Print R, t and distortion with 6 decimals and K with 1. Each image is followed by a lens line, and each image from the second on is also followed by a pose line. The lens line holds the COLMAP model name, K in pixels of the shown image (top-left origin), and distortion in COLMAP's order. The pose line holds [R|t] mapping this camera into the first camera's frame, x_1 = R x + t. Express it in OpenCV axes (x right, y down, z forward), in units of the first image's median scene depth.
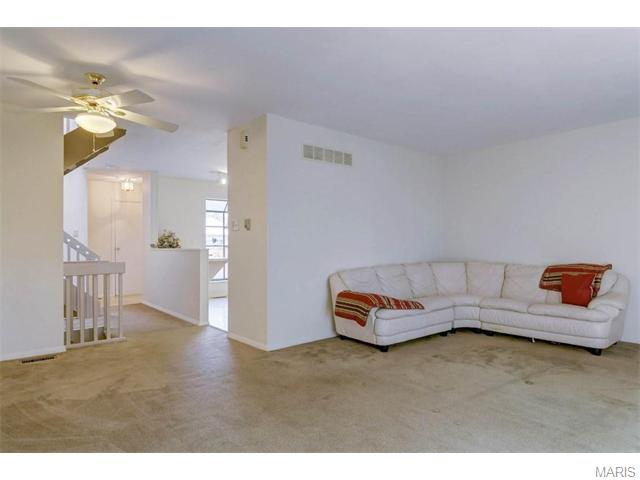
lens RADIAL K [[395.6, 0, 320.1], [0, 395.6, 240.7], [0, 0, 1]] dist [0.001373, -0.000054]
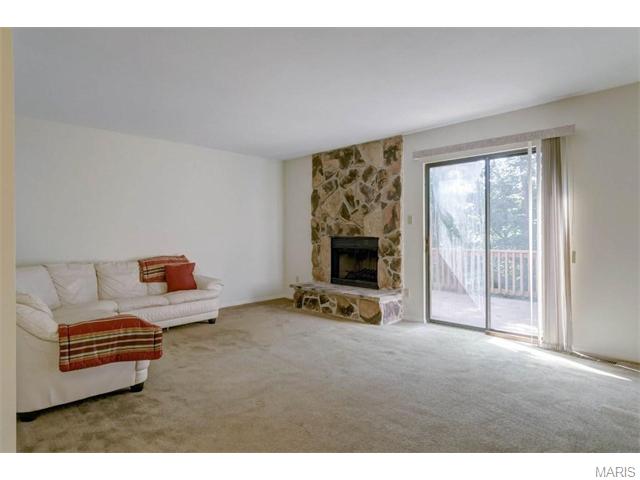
lens RADIAL K [[384.6, 0, 320.1], [0, 384.6, 238.5], [0, 0, 1]] dist [-0.004336, -0.001031]
pose [[-0.134685, -0.002141, 0.990886, -0.532002], [-0.001220, 0.999997, 0.001995, 0.003669], [-0.990888, -0.000940, -0.134688, 0.720142]]
